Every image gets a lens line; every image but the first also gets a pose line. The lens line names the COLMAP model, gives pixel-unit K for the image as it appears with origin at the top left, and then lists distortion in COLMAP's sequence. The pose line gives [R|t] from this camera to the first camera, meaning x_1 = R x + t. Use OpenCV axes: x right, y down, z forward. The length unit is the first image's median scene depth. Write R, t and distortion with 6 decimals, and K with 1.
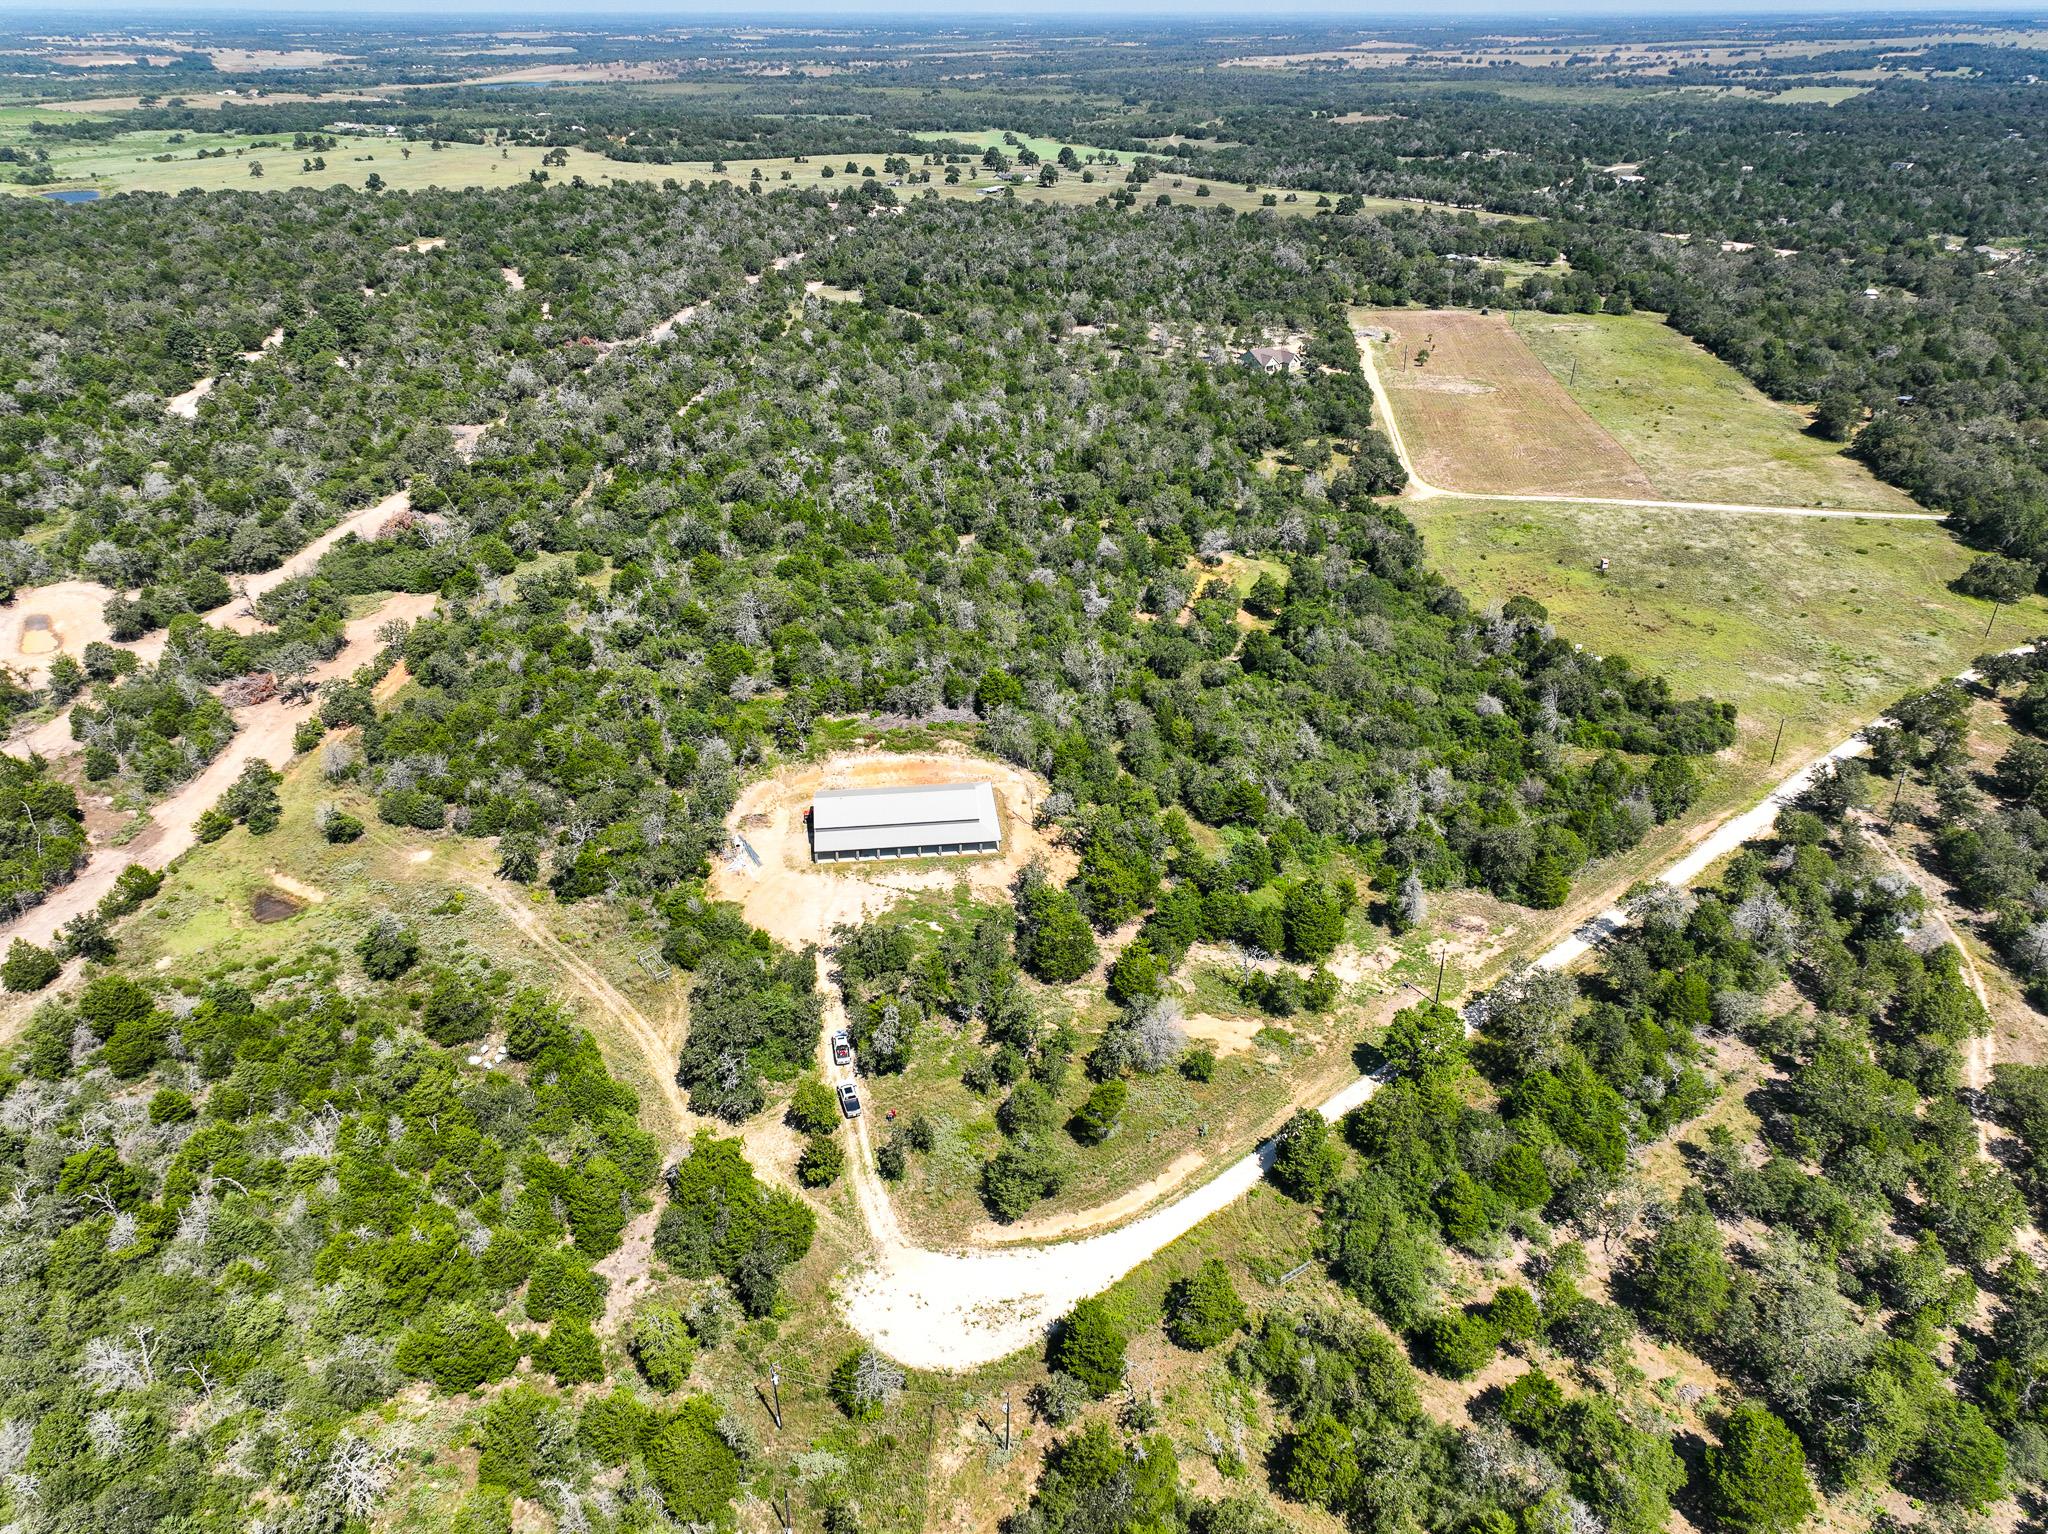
lens RADIAL K [[1428.3, 0, 1023.5], [0, 1428.3, 763.0], [0, 0, 1]] dist [-0.000184, 0.019524]
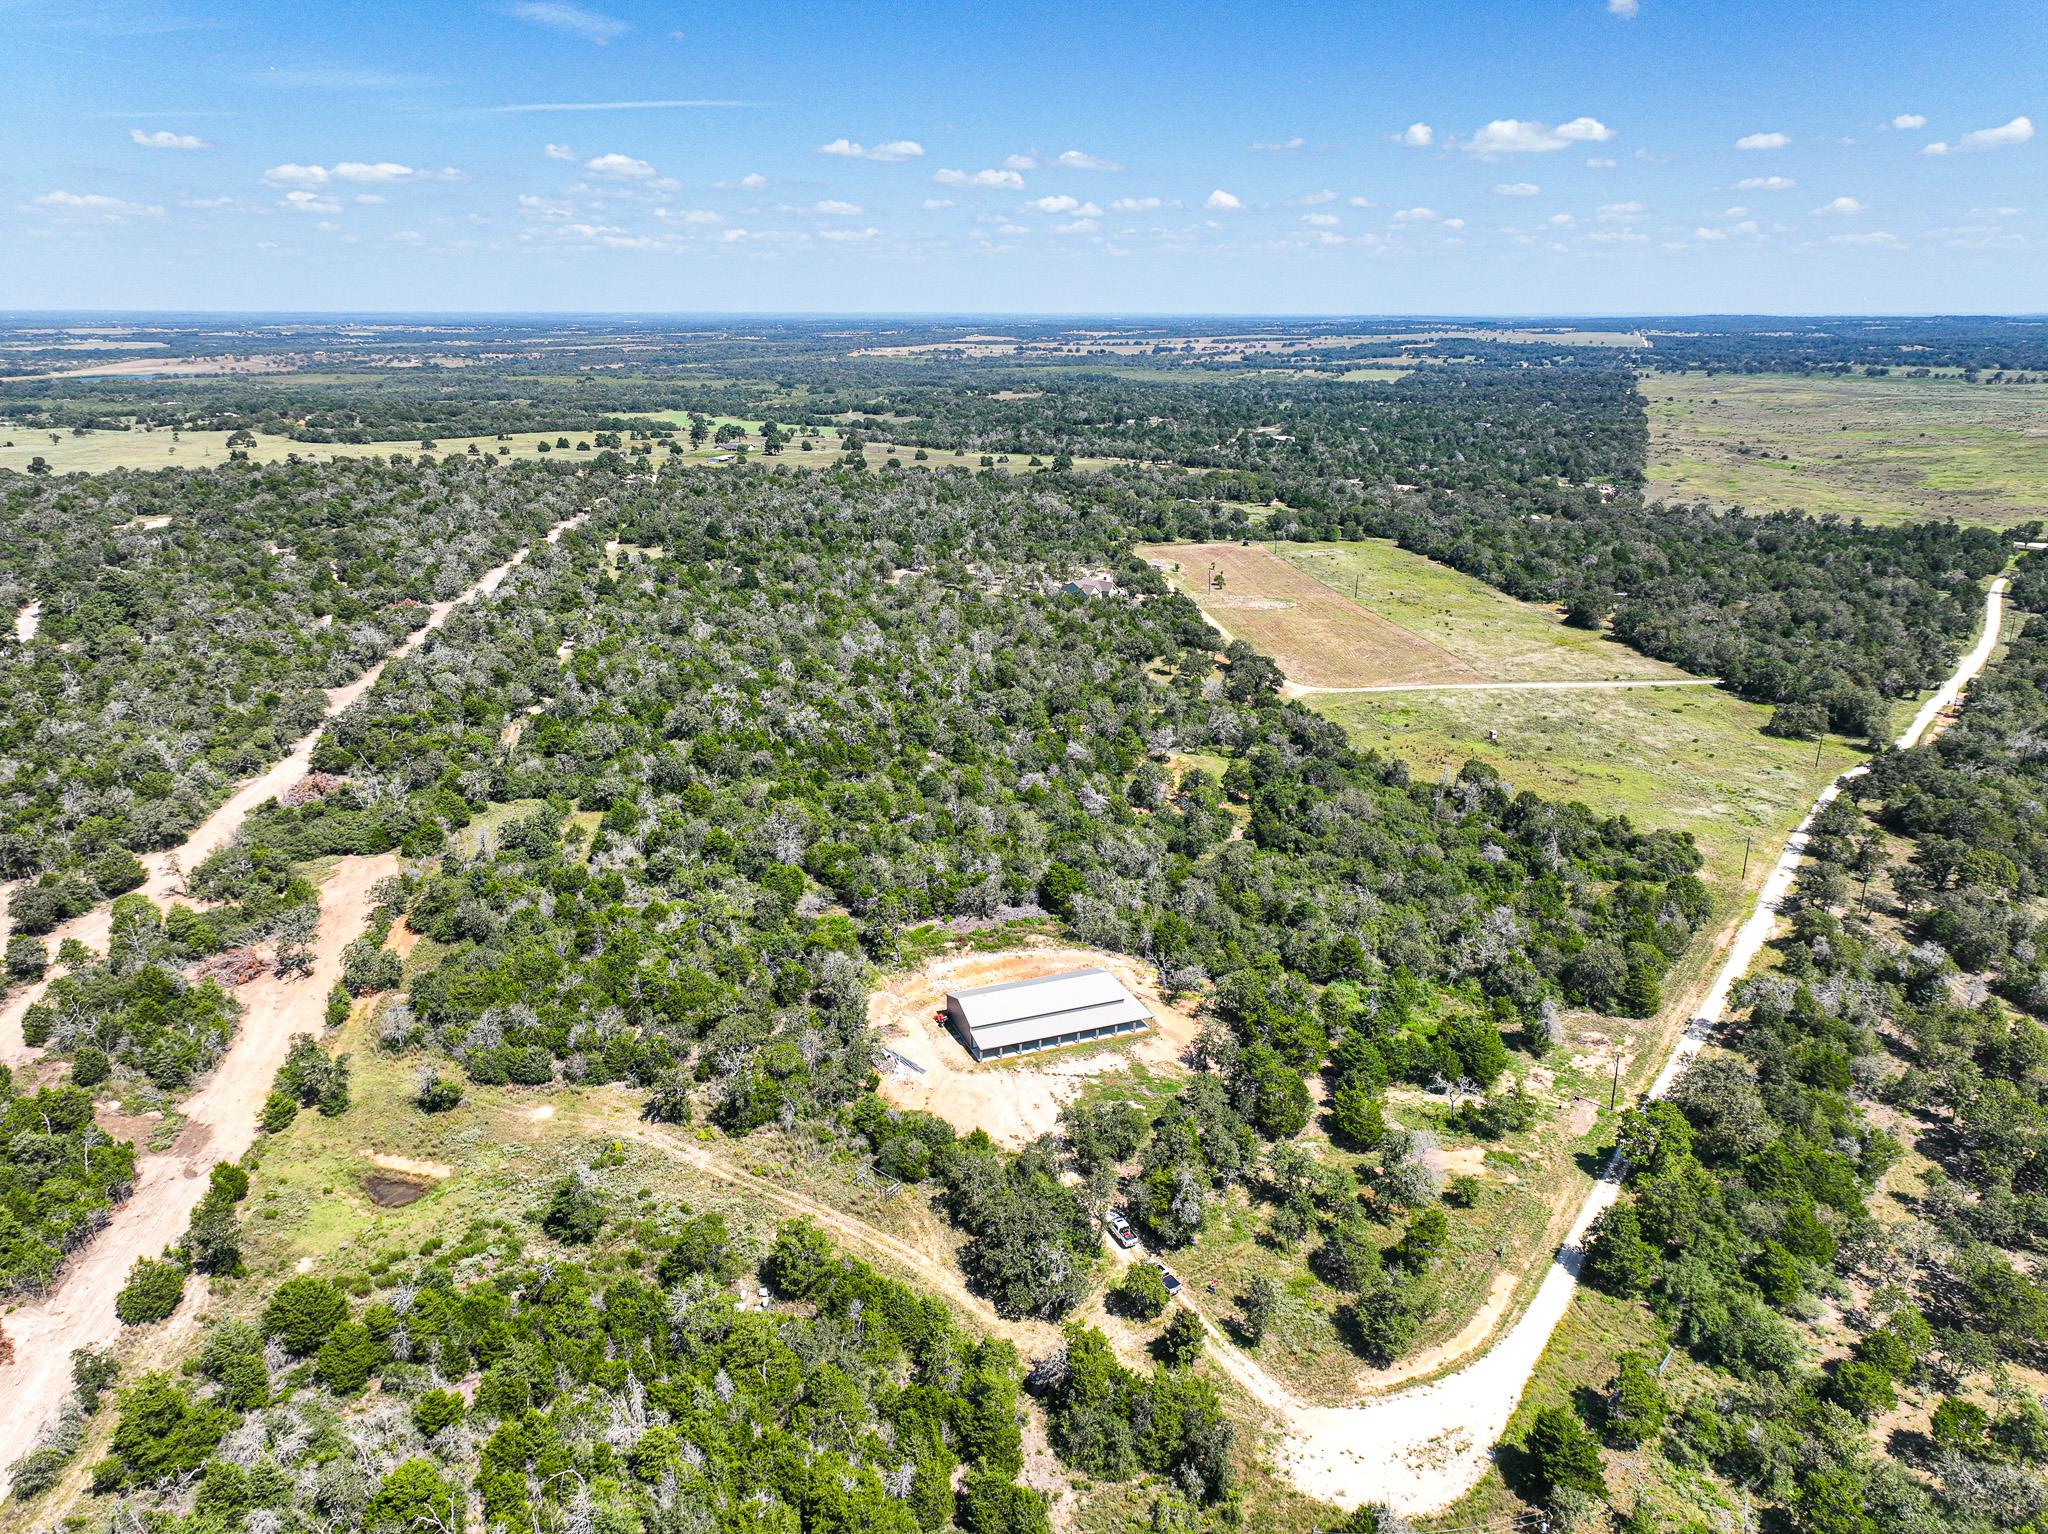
lens RADIAL K [[1428.3, 0, 1031.4], [0, 1428.3, 762.5], [0, 0, 1]] dist [-0.000184, 0.019524]
pose [[0.966713, -0.076105, 0.244283, -0.260315], [0.118107, 0.979667, -0.162180, 0.024845], [-0.226973, 0.185633, 0.956046, 0.017932]]
